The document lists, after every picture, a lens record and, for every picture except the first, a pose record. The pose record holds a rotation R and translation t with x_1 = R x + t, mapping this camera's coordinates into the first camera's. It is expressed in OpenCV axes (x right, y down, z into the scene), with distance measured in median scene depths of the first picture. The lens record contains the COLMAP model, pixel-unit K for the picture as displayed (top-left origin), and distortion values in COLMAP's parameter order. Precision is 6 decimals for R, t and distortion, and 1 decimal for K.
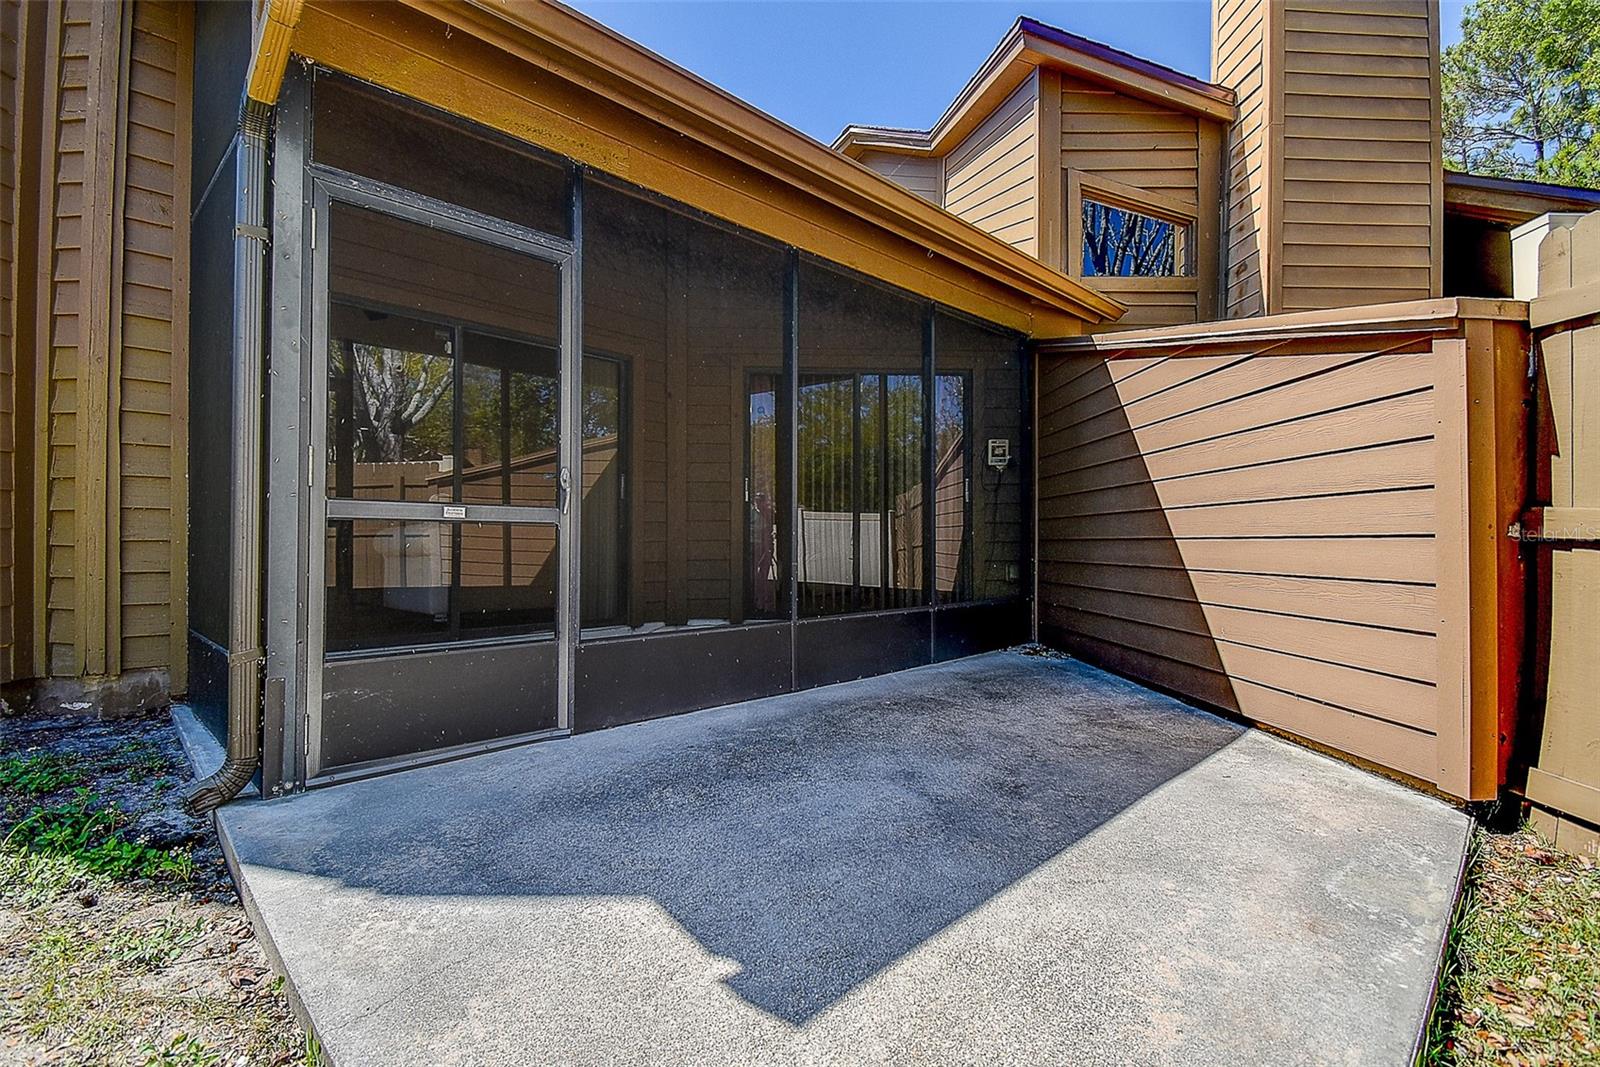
lens RADIAL K [[733.0, 0, 808.0], [0, 733.0, 526.8], [0, 0, 1]] dist [0.009009, 0.000441]
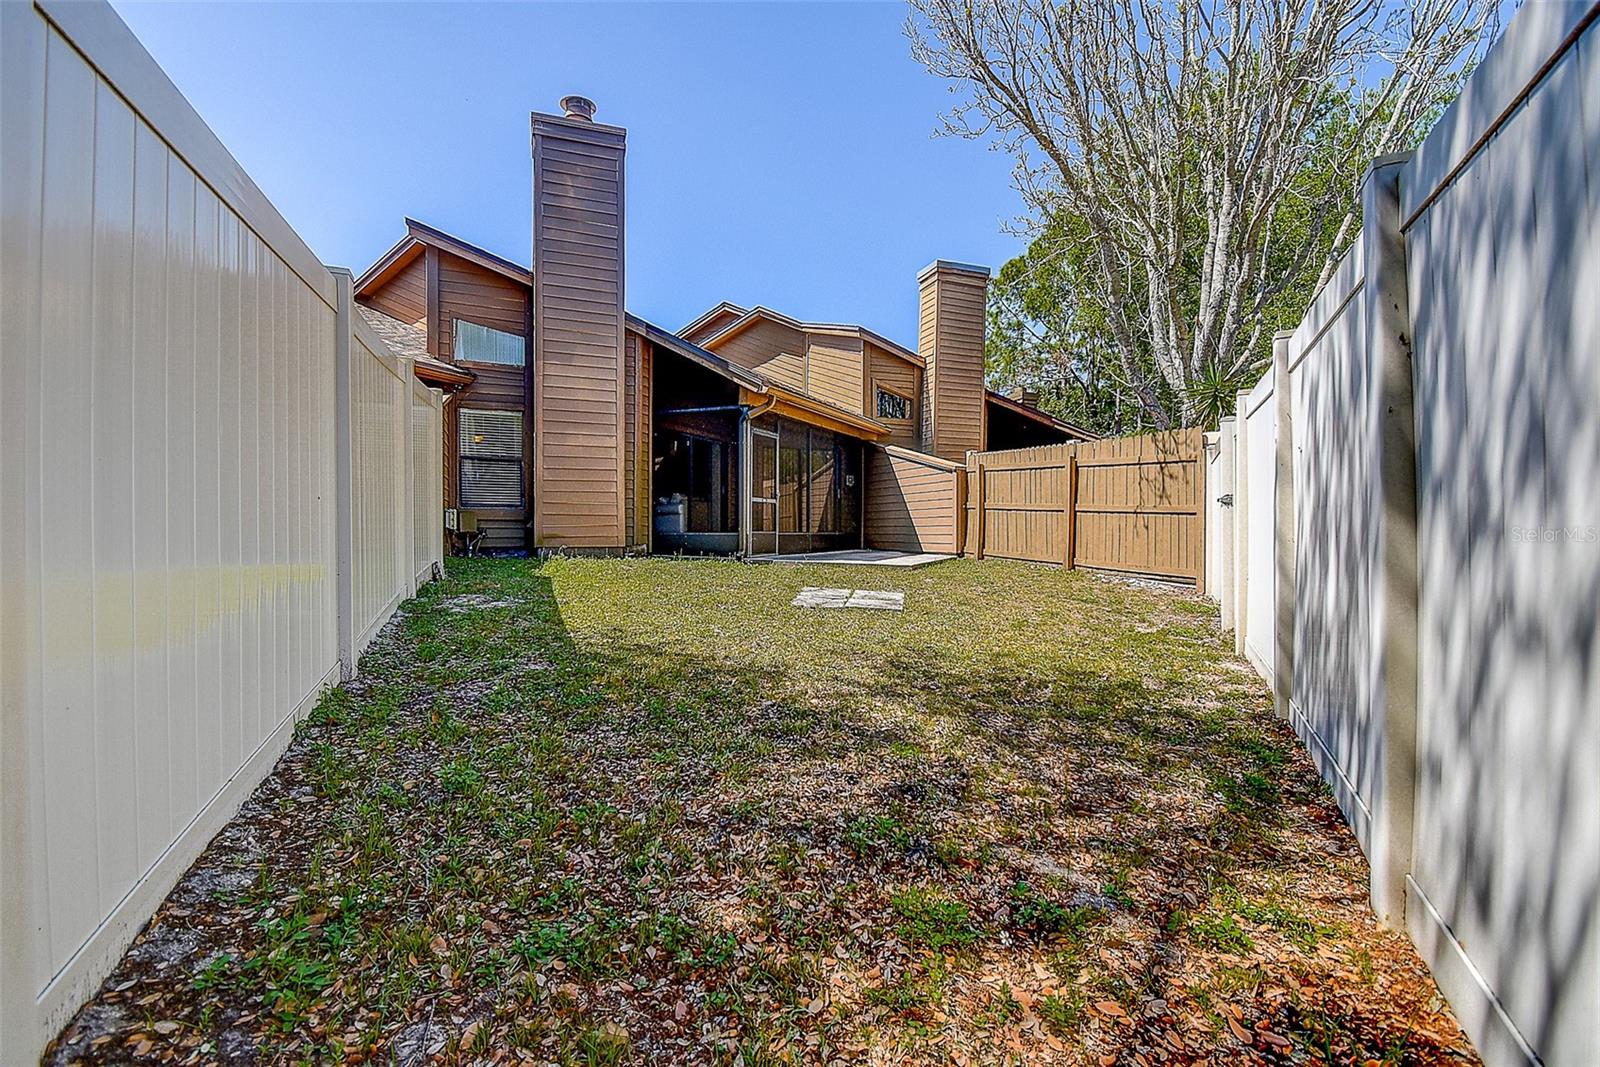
lens RADIAL K [[733.0, 0, 808.0], [0, 733.0, 526.8], [0, 0, 1]] dist [0.009009, 0.000441]
pose [[0.939299, -0.002958, 0.343086, -0.861855], [-0.004005, 0.999800, 0.019584, 0.021909], [-0.343076, -0.019770, 0.939100, -1.594764]]
